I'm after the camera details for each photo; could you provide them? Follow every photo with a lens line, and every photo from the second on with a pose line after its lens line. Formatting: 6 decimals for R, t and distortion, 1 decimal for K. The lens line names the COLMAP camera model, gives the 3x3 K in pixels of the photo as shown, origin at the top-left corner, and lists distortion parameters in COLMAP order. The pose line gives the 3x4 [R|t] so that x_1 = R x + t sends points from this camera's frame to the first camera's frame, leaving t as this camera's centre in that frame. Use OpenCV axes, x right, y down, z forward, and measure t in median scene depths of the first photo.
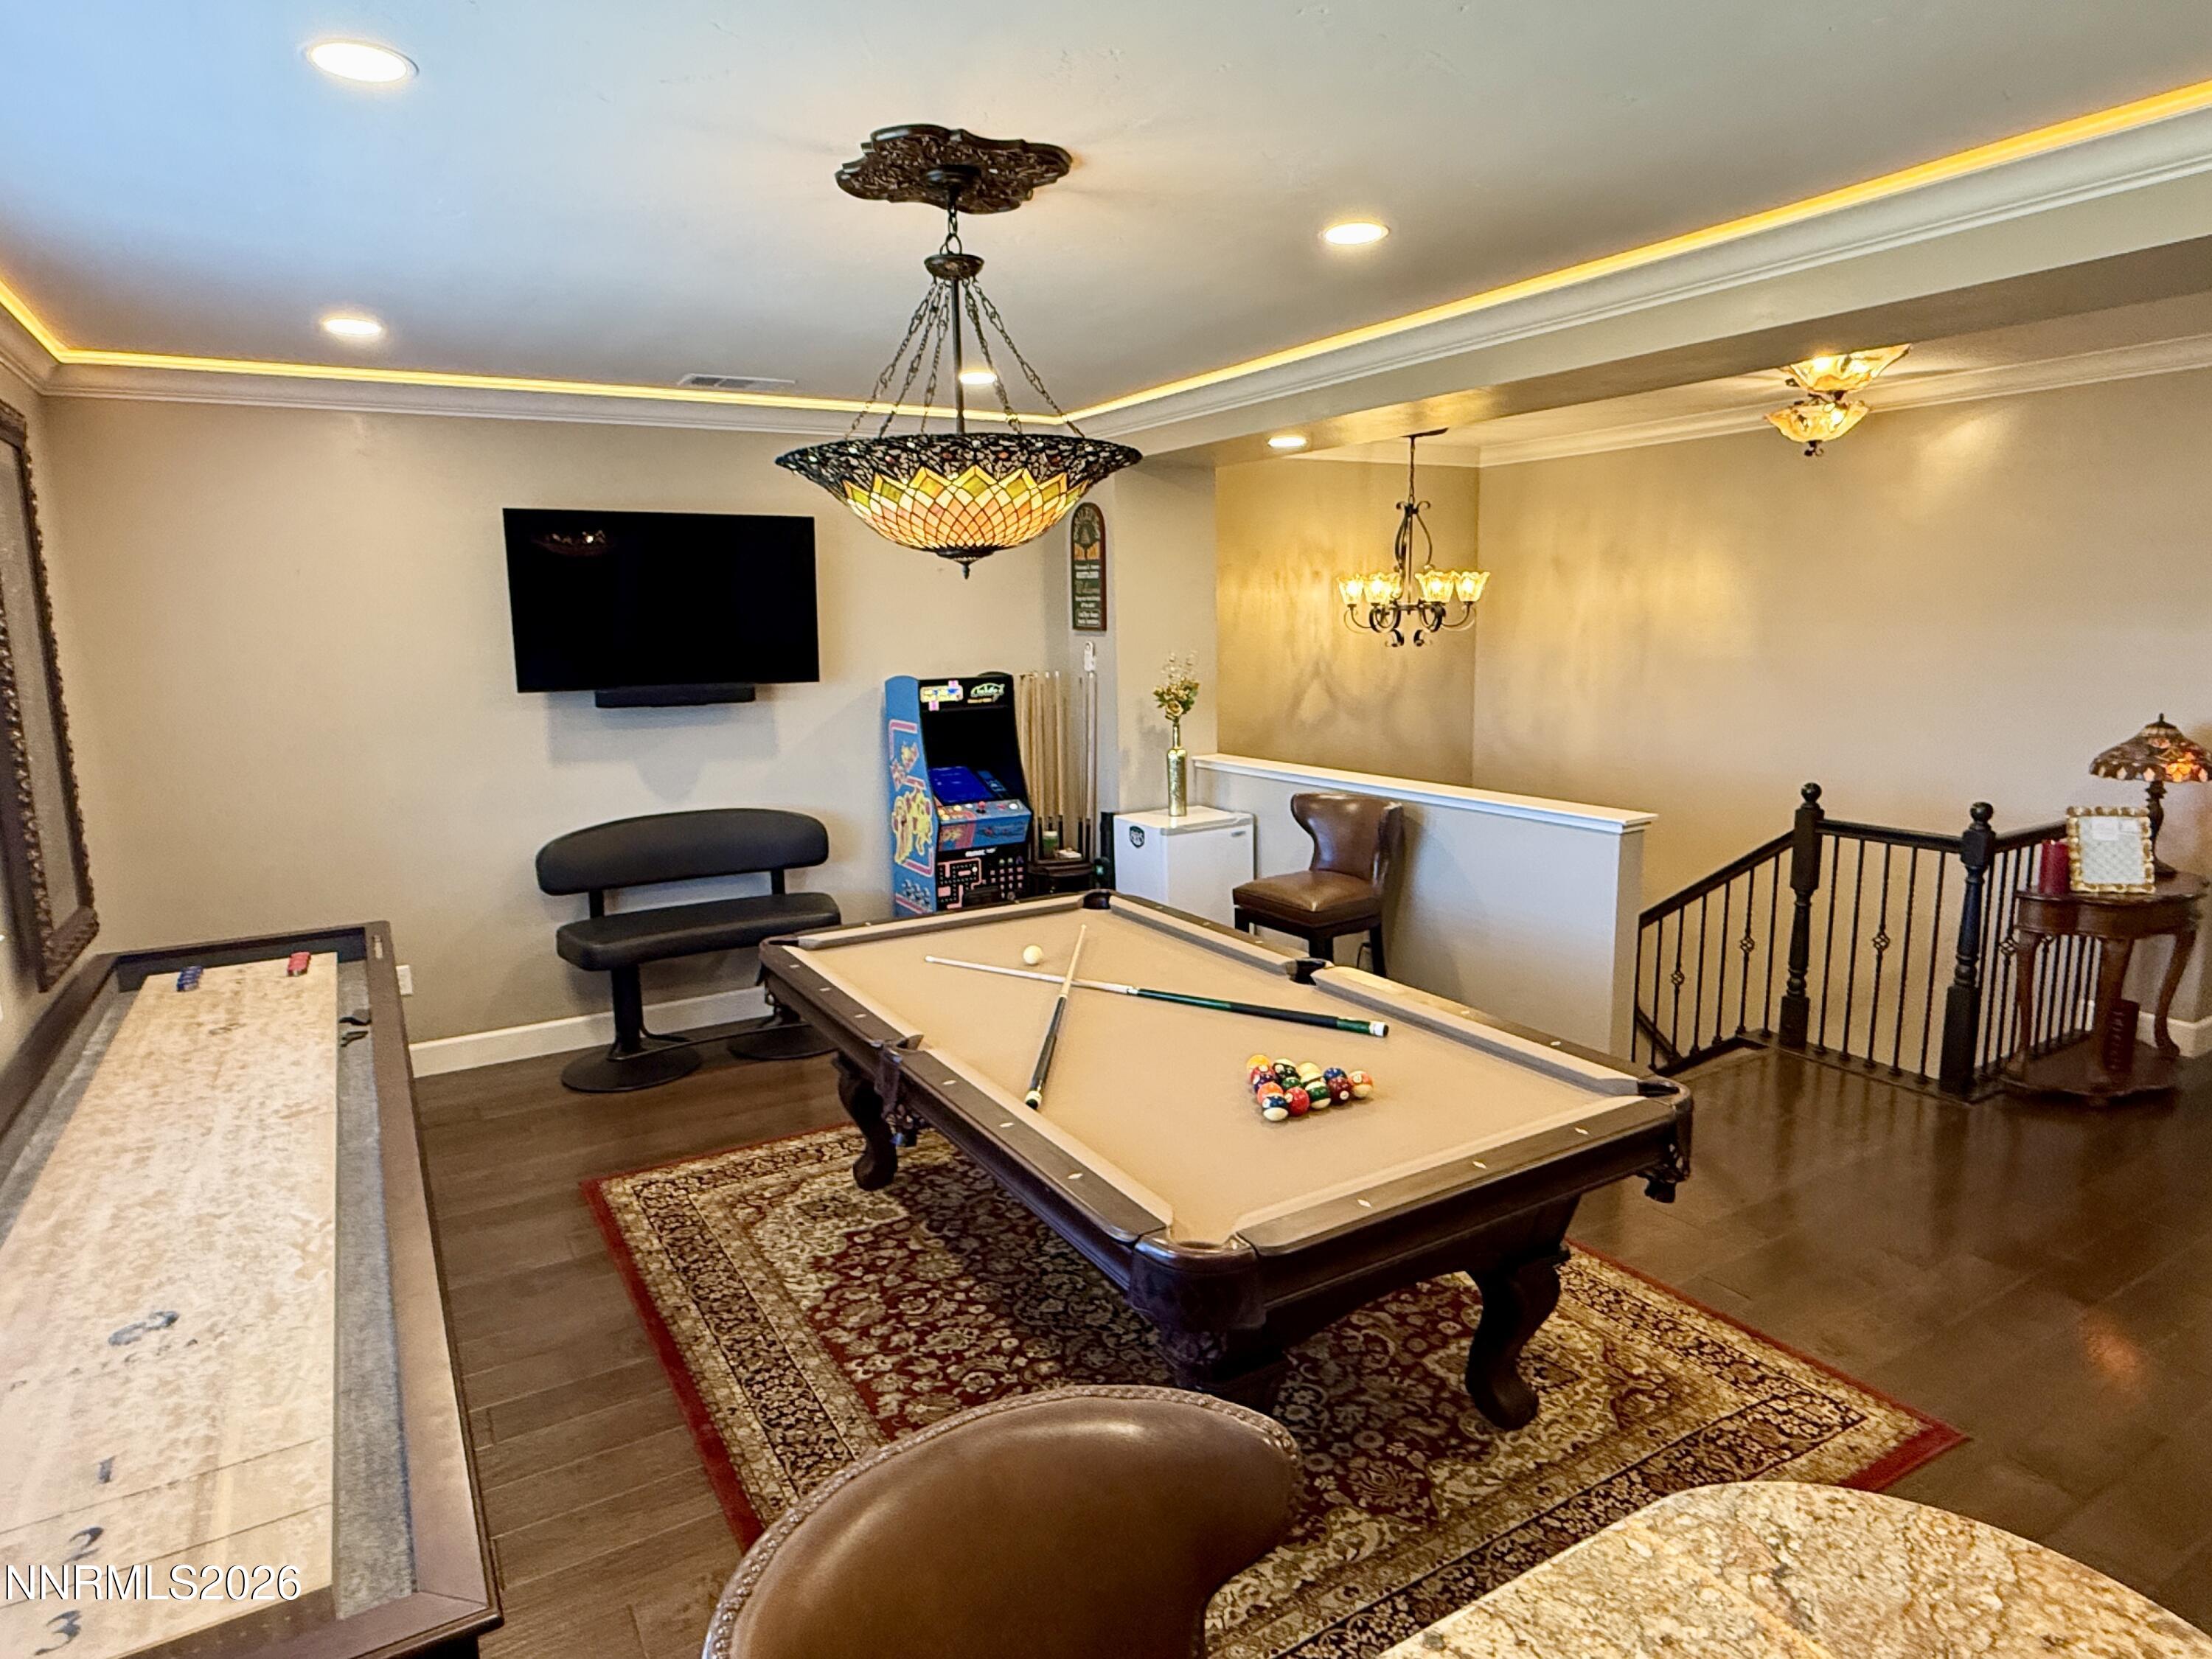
lens RADIAL K [[1299.4, 0, 1107.9], [0, 1299.4, 819.5], [0, 0, 1]] dist [0.002769, -0.002974]
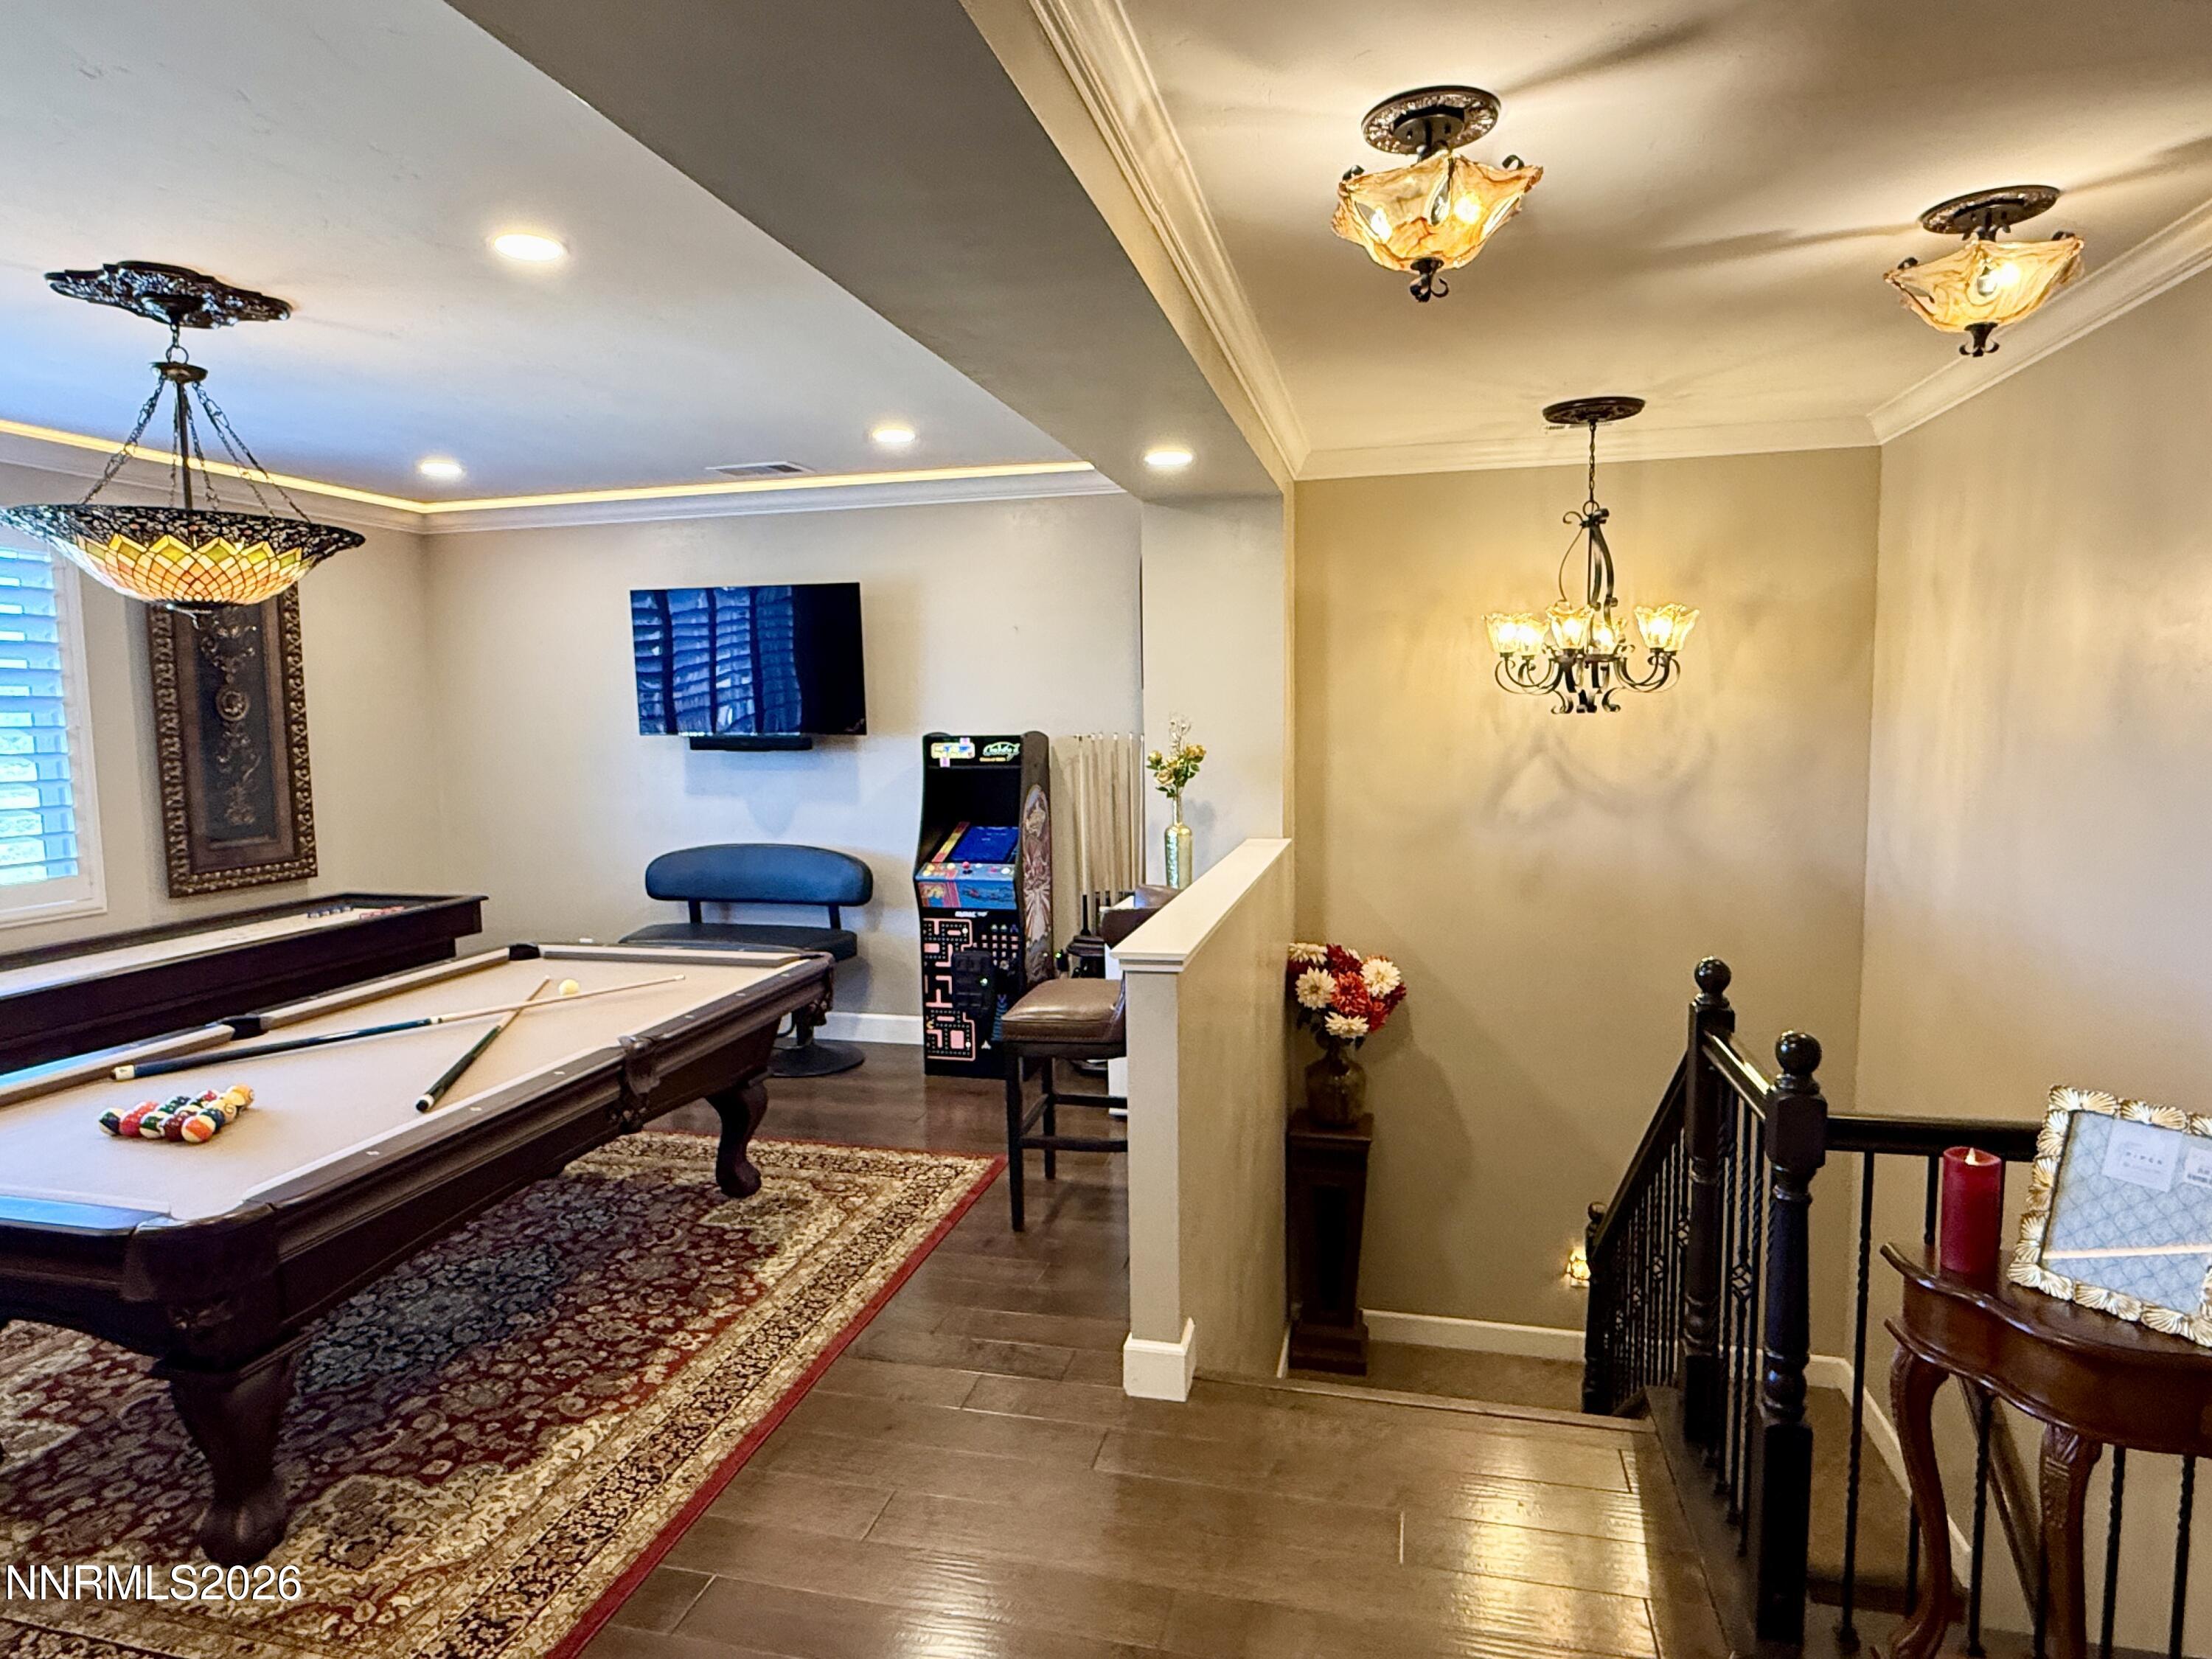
lens RADIAL K [[1299.4, 0, 1094.4], [0, 1299.4, 834.9], [0, 0, 1]] dist [0.002769, -0.002974]
pose [[0.696879, 0.081081, -0.712591, 0.663219], [-0.112311, 0.993668, 0.003228, -0.047812], [0.708340, 0.077782, 0.701573, 0.382602]]
